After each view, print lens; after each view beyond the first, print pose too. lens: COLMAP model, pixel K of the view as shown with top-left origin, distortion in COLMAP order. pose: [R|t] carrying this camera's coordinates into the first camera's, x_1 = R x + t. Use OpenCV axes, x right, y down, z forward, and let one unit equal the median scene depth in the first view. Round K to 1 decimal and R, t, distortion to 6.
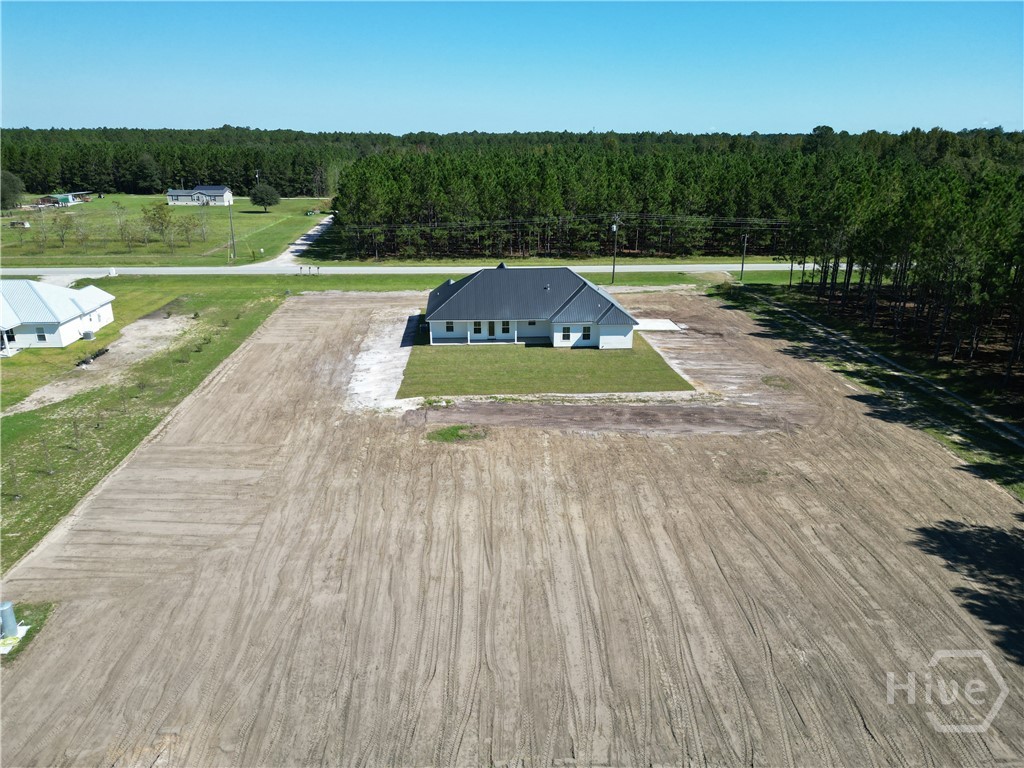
lens RADIAL K [[712.9, 0, 506.3], [0, 712.9, 382.1], [0, 0, 1]] dist [0.058826, -0.047868]
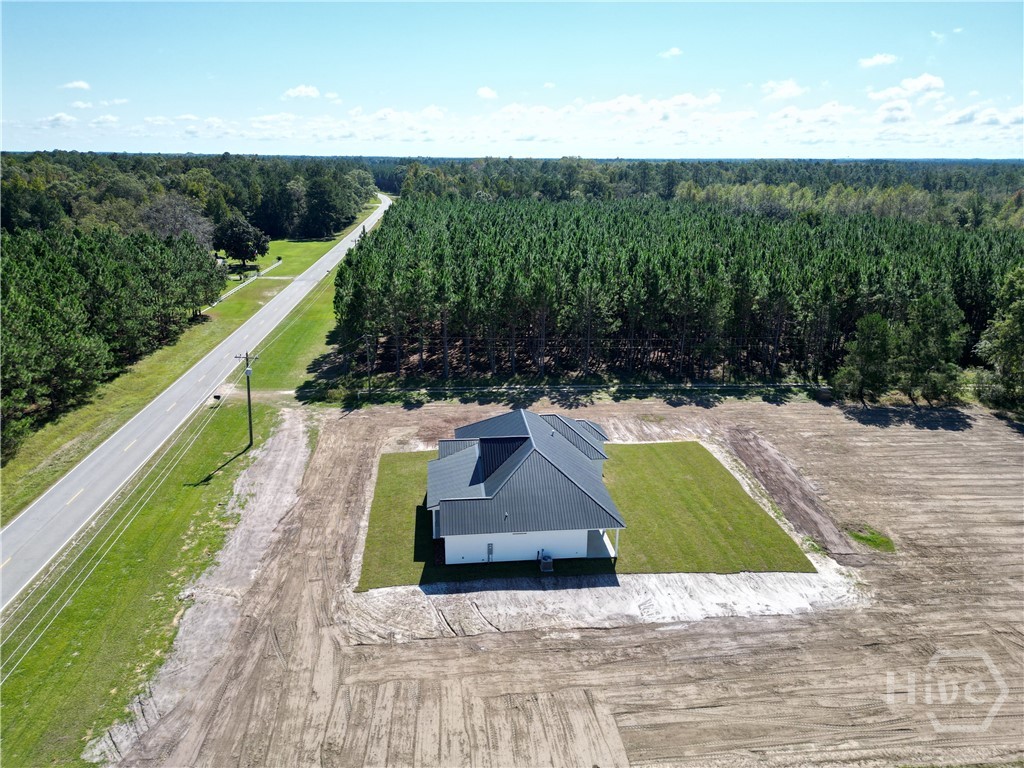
lens RADIAL K [[712.9, 0, 514.3], [0, 712.9, 380.7], [0, 0, 1]] dist [0.058826, -0.047868]
pose [[-0.035247, -0.298293, 0.953823, -0.825286], [0.311678, 0.903533, 0.294083, -0.512010], [-0.949534, 0.307651, 0.061125, 1.085522]]
